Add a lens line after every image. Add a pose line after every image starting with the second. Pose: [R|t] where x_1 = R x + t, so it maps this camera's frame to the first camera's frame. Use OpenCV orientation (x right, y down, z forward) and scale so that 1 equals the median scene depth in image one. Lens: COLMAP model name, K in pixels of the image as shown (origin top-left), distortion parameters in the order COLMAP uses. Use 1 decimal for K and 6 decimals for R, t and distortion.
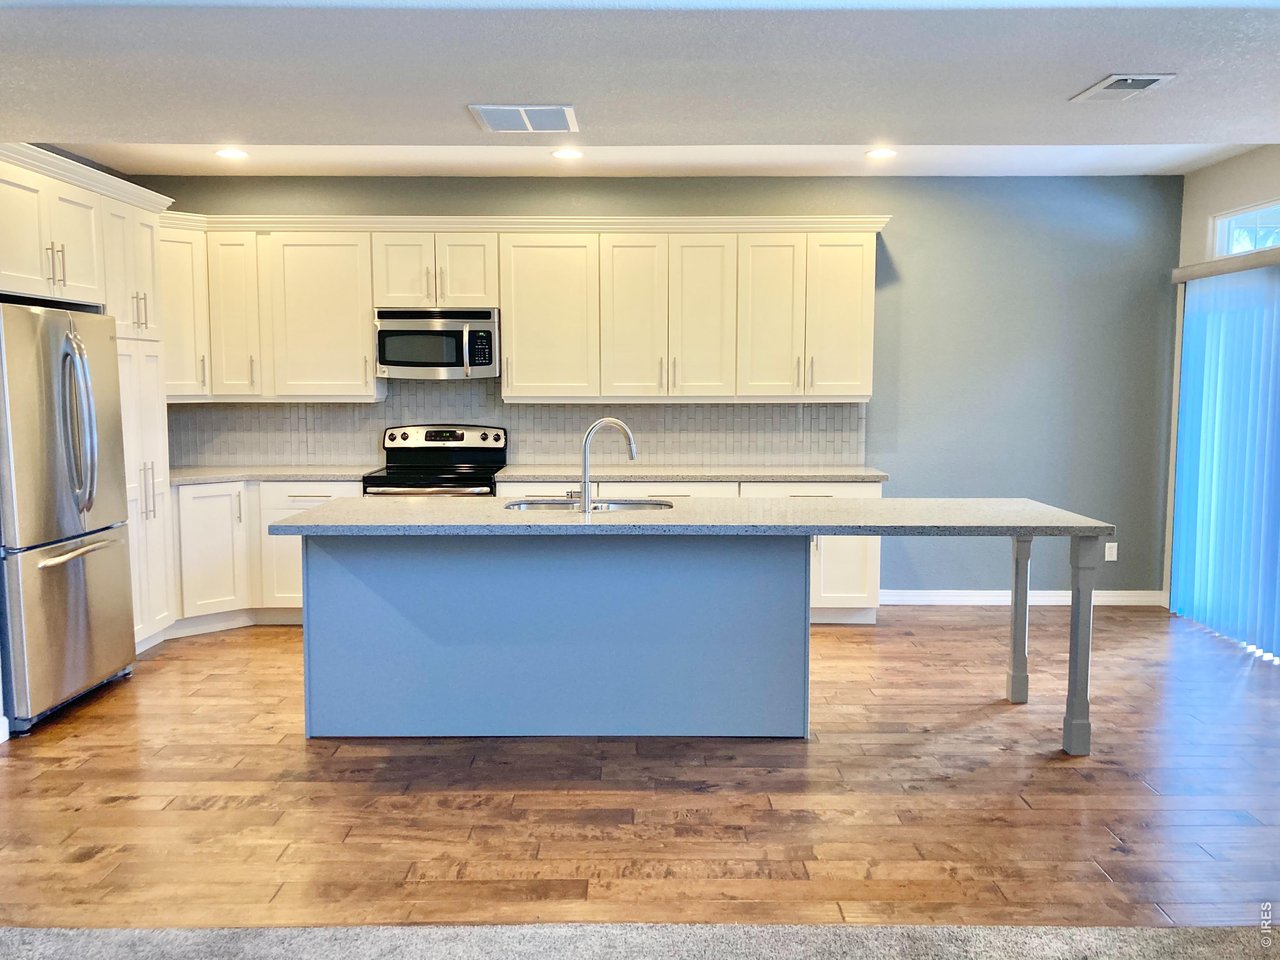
lens RADIAL K [[1046.1, 0, 637.6], [0, 1046.1, 475.3], [0, 0, 1]] dist [0.026454, -0.024555]
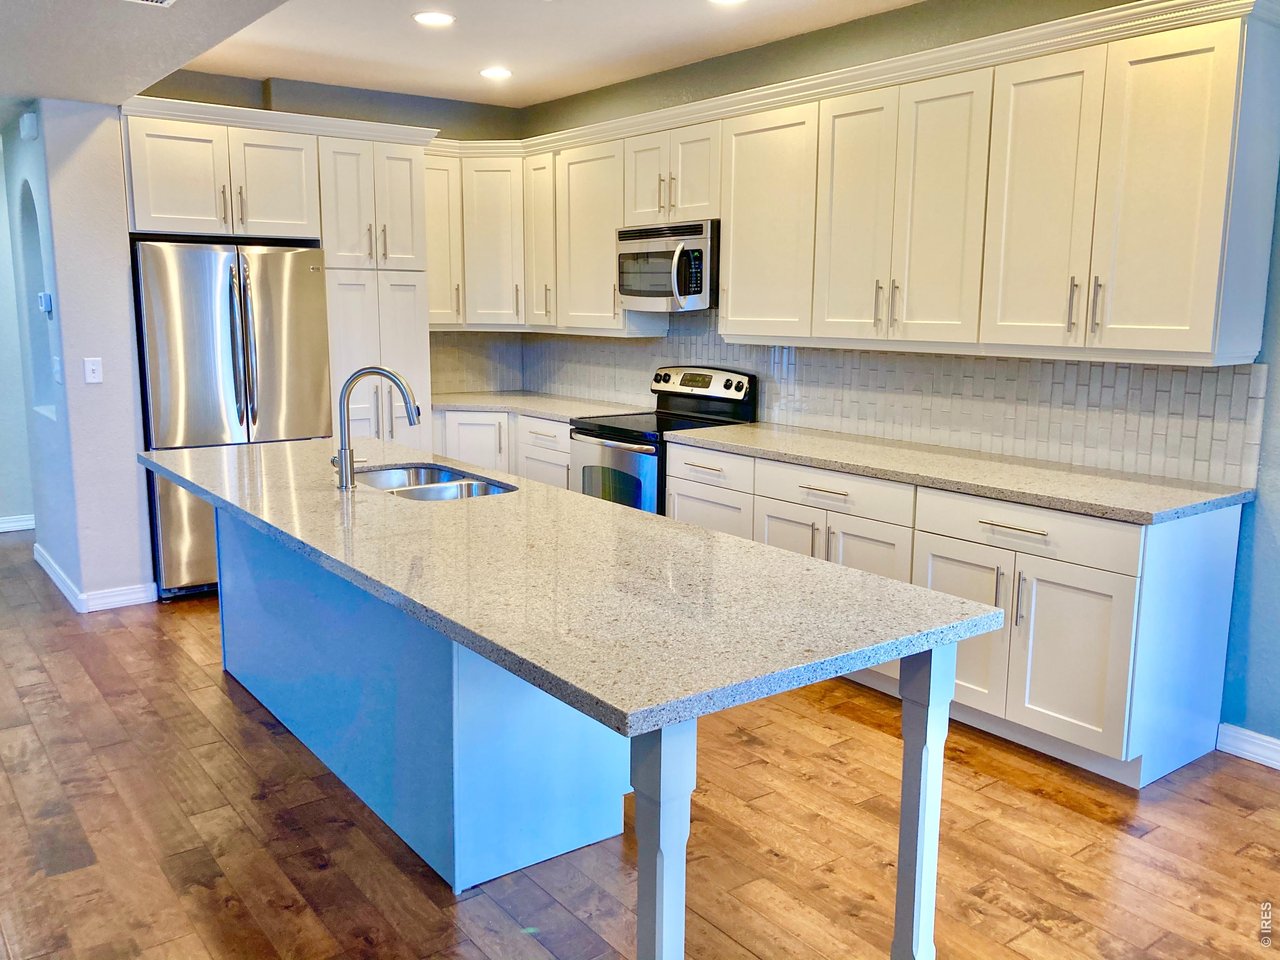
lens RADIAL K [[1046.1, 0, 627.7], [0, 1046.1, 482.2], [0, 0, 1]] dist [0.026454, -0.024555]
pose [[0.600966, 0.140440, -0.786840, 0.466902], [-0.081464, 0.990078, 0.114495, -0.050448], [0.795113, -0.004708, 0.606444, 0.478154]]
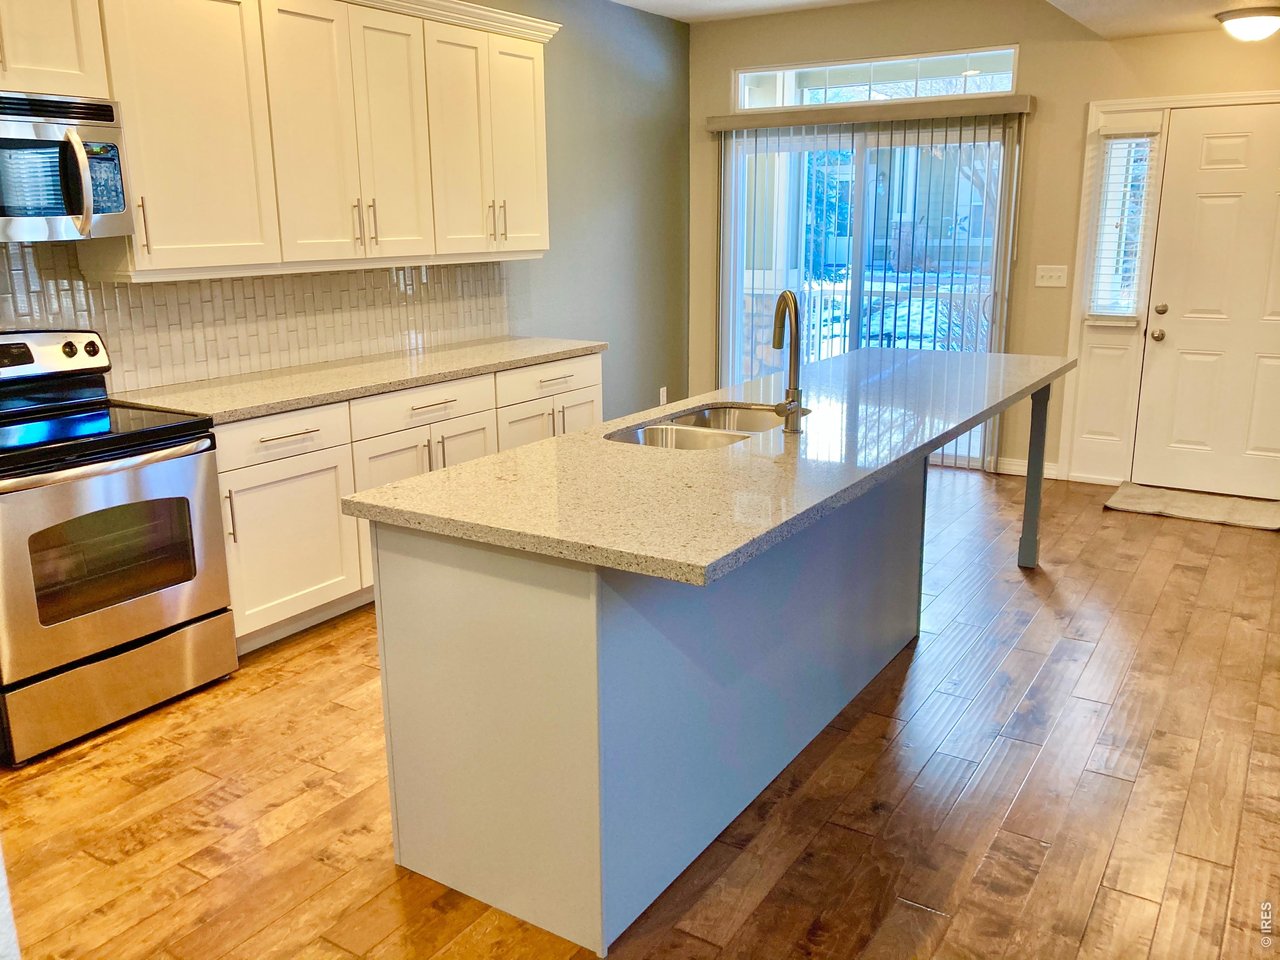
lens RADIAL K [[1046.1, 0, 645.1], [0, 1046.1, 475.5], [0, 0, 1]] dist [0.026454, -0.024555]
pose [[0.536026, -0.206043, 0.818671, -0.461897], [0.088622, 0.978133, 0.188151, -0.051283], [-0.839537, -0.028302, 0.542565, 0.485787]]
